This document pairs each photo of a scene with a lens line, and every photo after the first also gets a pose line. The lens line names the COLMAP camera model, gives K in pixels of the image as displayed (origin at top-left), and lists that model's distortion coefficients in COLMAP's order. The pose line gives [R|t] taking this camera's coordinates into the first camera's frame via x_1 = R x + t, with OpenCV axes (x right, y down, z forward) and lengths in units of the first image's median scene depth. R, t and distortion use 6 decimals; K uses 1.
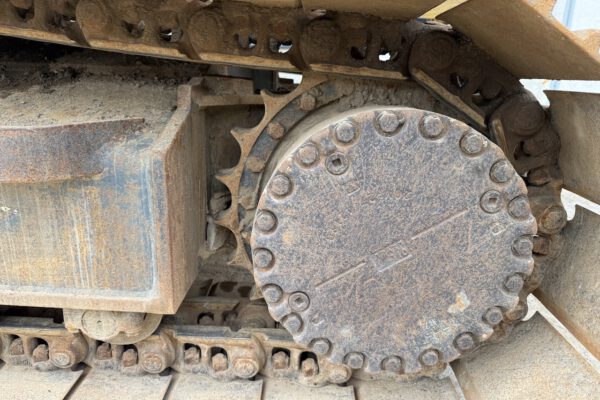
lens RADIAL K [[428.5, 0, 293.9], [0, 428.5, 216.7], [0, 0, 1]] dist [0.051630, -0.060181]
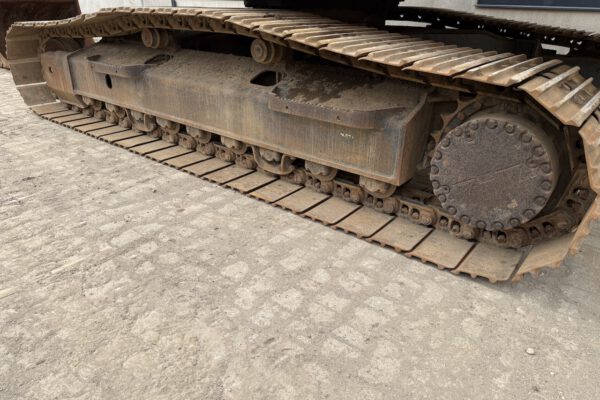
lens RADIAL K [[428.5, 0, 295.9], [0, 428.5, 204.6], [0, 0, 1]] dist [0.051630, -0.060181]
pose [[0.809710, 0.233886, -0.538208, 0.627298], [-0.162223, 0.970615, 0.177738, -0.021371], [0.563963, -0.056607, 0.823858, -1.455881]]
